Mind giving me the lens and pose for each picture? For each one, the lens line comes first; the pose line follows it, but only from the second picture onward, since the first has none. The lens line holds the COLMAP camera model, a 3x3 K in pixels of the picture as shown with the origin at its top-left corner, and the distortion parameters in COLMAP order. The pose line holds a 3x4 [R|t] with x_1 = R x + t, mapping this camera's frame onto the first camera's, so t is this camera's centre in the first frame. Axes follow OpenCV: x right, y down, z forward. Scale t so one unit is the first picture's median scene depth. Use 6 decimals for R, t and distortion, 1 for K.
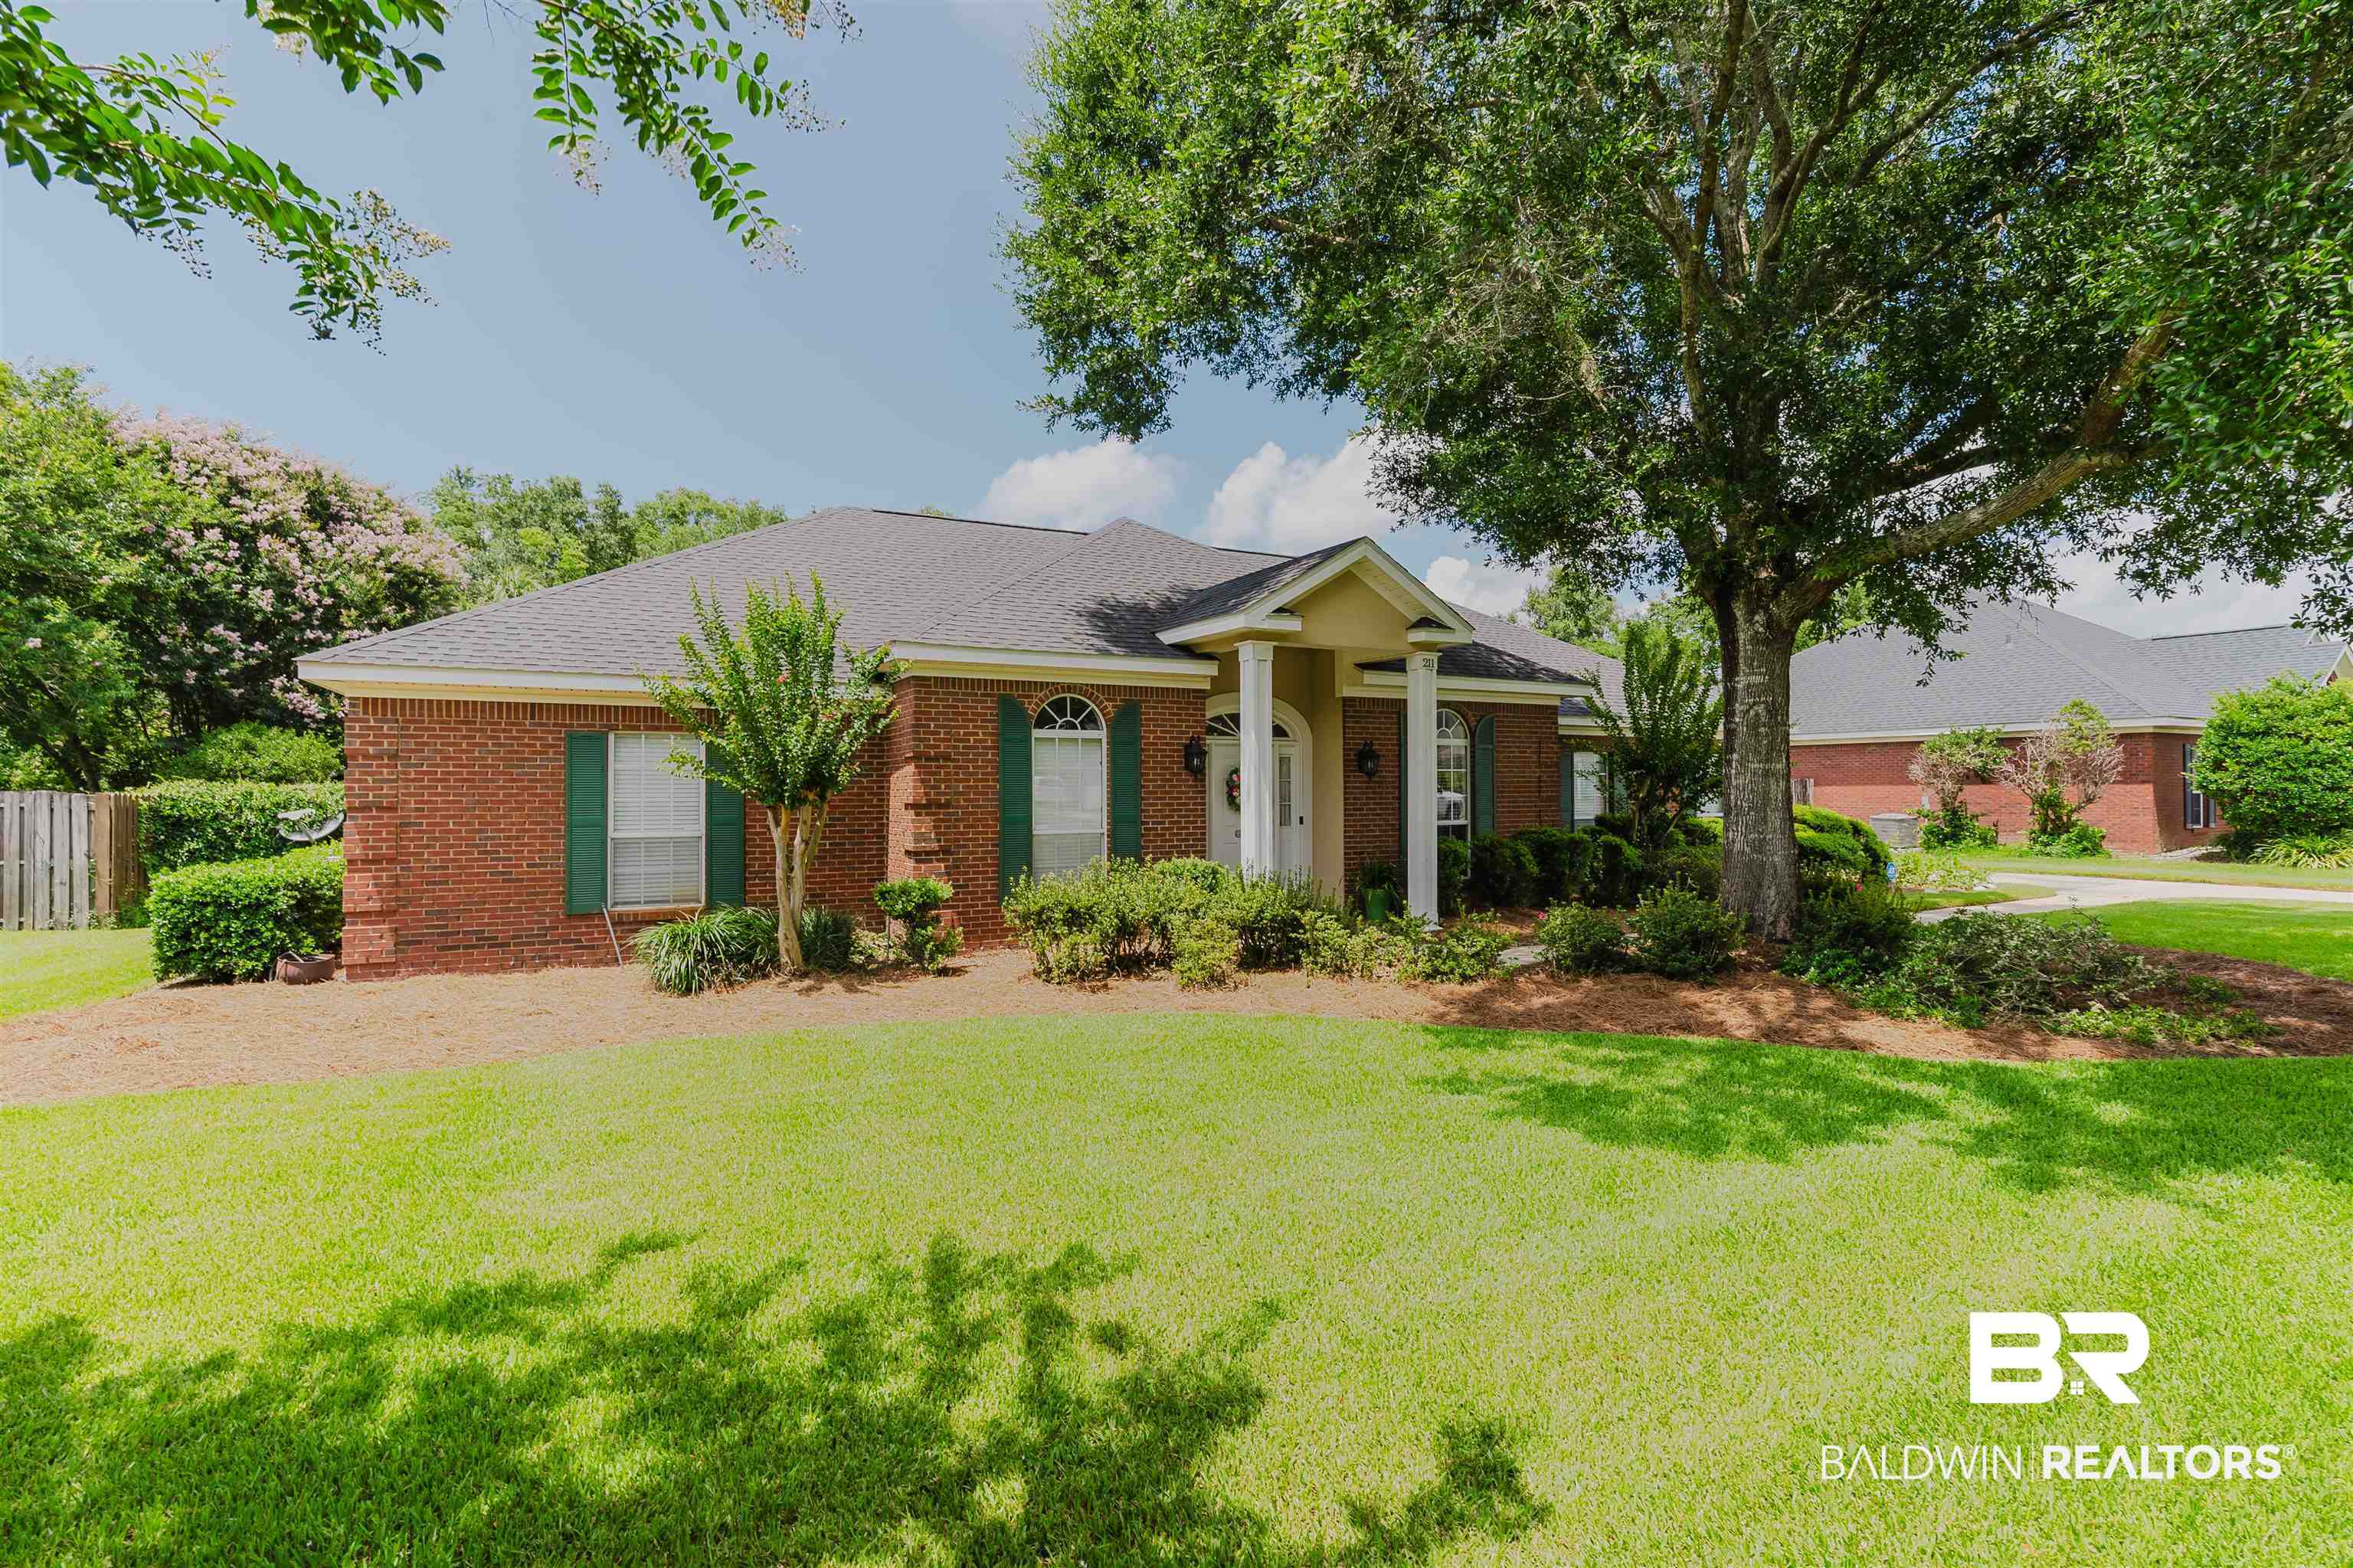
lens RADIAL K [[1072.8, 0, 1176.1], [0, 1072.8, 779.0], [0, 0, 1]] dist [-0.009936, 0.002311]
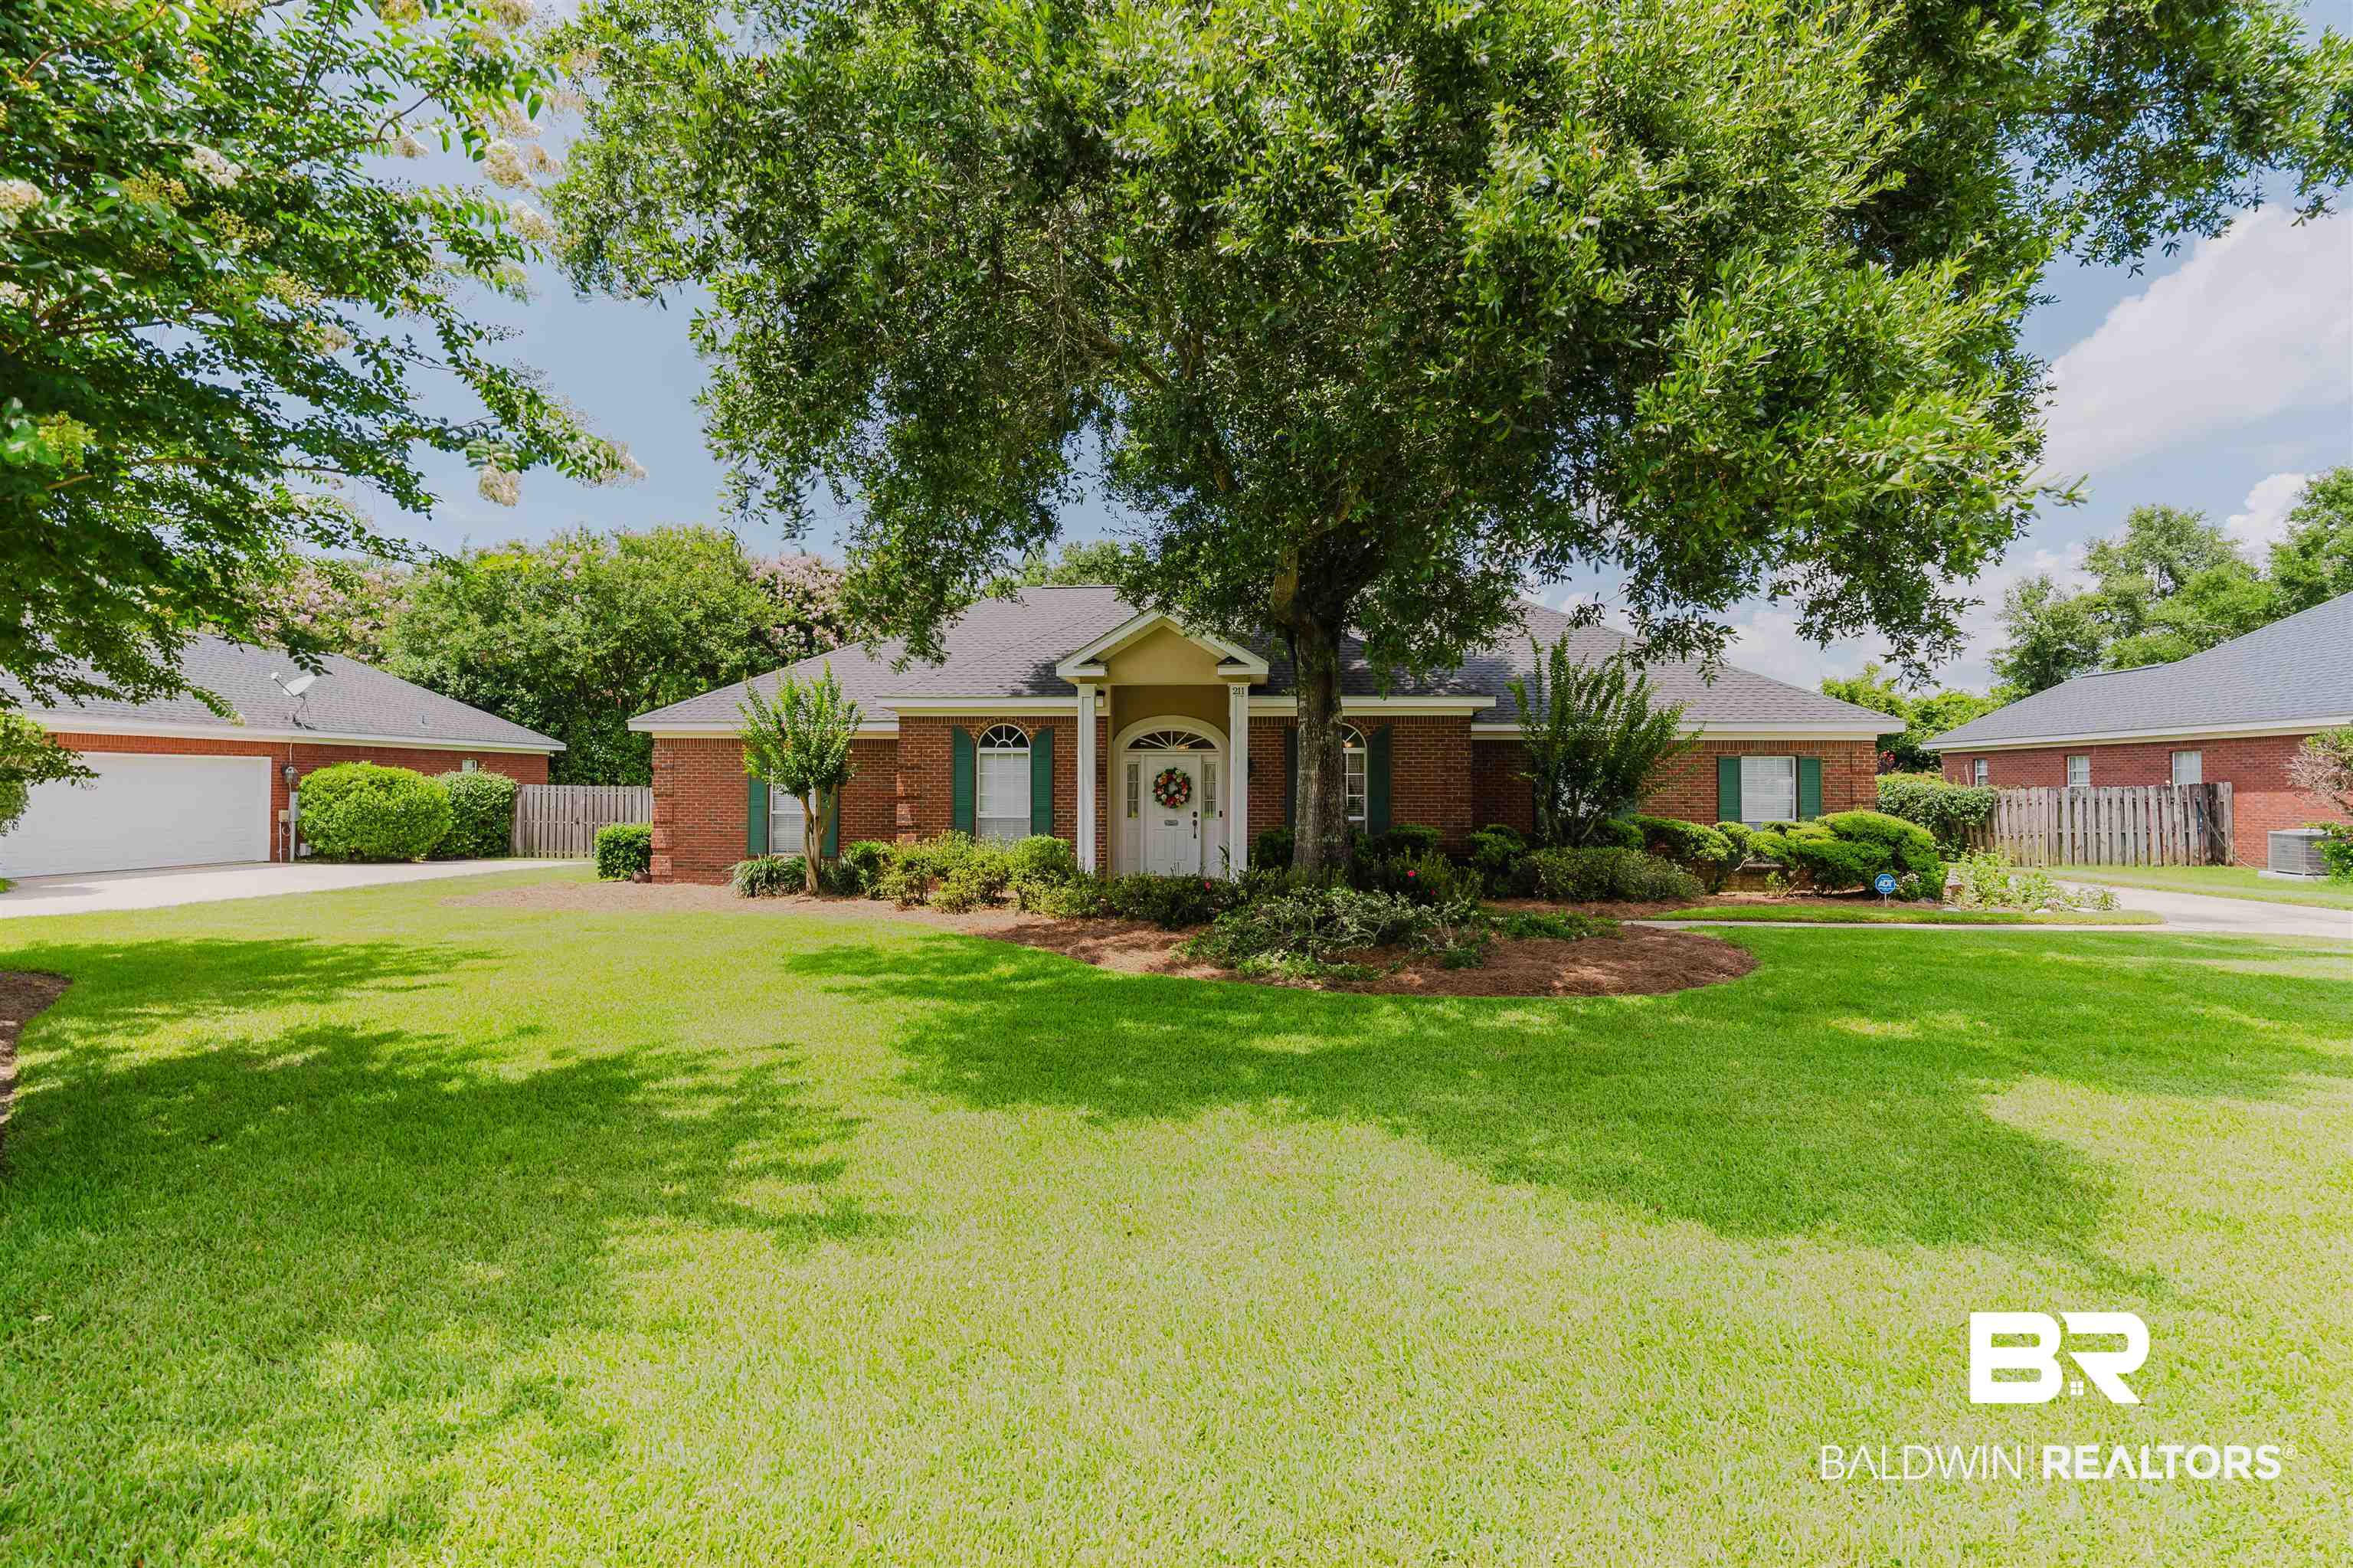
lens RADIAL K [[1072.8, 0, 1177.0], [0, 1072.8, 786.1], [0, 0, 1]] dist [-0.009936, 0.002311]
pose [[0.853507, 0.001295, -0.521080, 0.875632], [0.000572, 0.999994, 0.003421, 0.002754], [0.521082, -0.003218, 0.853501, -0.150509]]
